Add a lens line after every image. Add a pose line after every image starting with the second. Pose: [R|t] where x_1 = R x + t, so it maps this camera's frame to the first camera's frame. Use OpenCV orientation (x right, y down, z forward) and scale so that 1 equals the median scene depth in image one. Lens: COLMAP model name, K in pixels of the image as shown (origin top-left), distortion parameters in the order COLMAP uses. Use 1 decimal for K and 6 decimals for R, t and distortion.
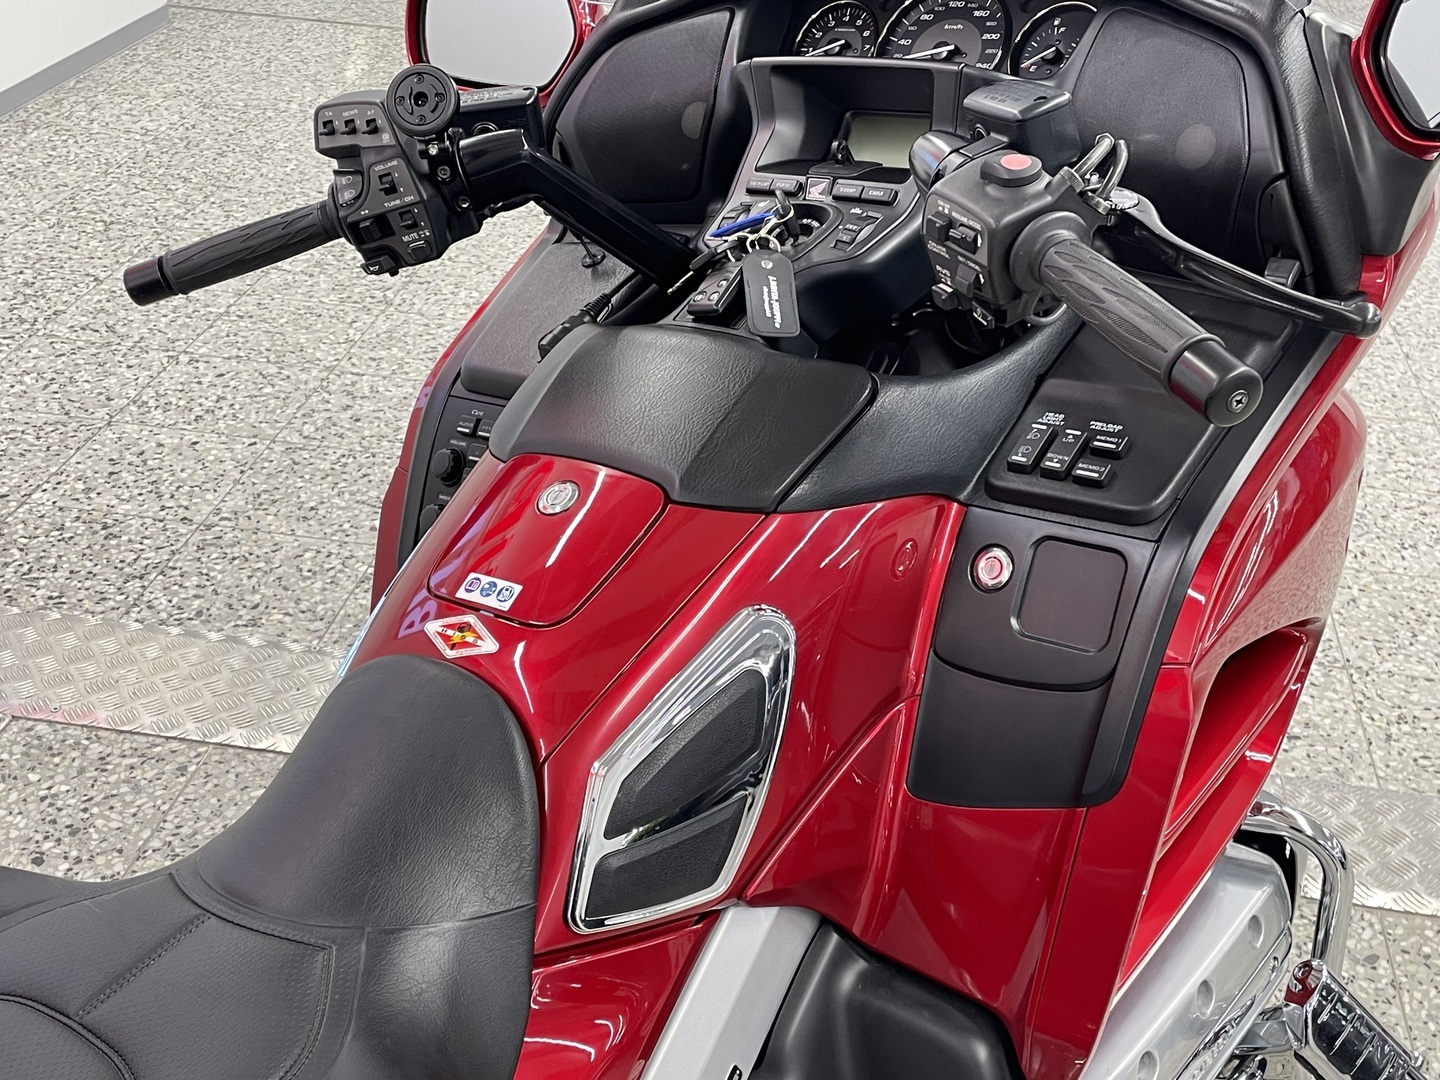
lens RADIAL K [[1697.0, 0, 719.8], [0, 1697.0, 532.5], [0, 0, 1]] dist [0.062074, 0.000000]
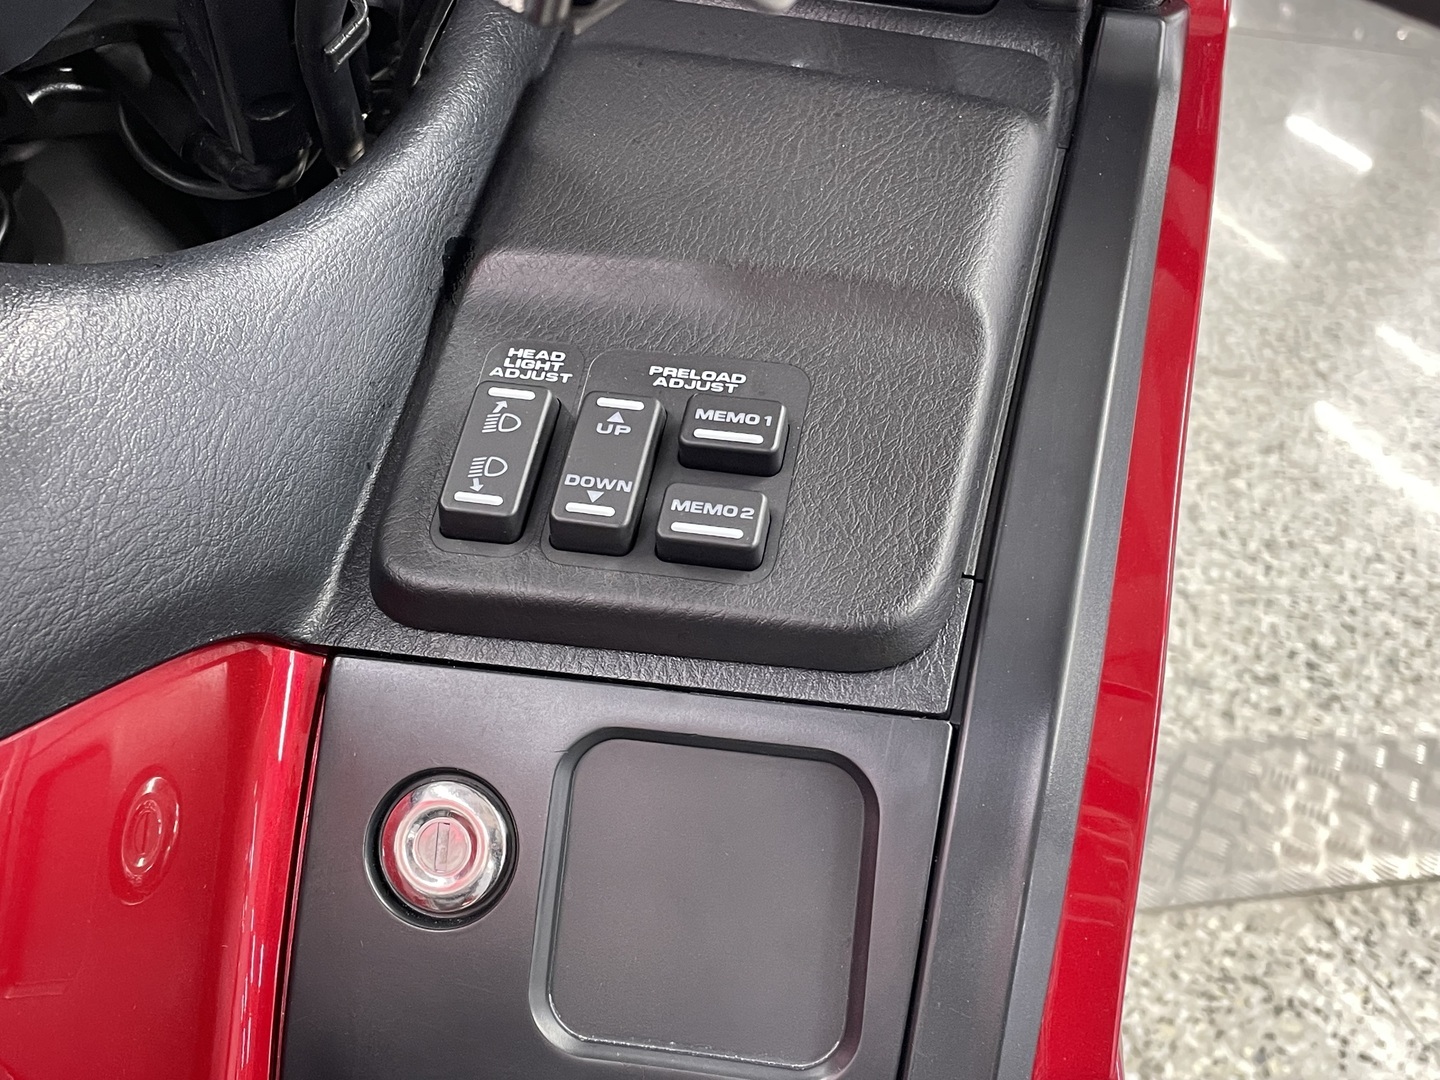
lens RADIAL K [[1697.0, 0, 716.7], [0, 1697.0, 543.7], [0, 0, 1]] dist [0.062074, 0.000000]
pose [[0.860899, -0.134104, 0.490785, 0.053378], [0.099899, 0.990415, 0.095389, -0.061461], [-0.498873, -0.033091, 0.866043, 0.692323]]
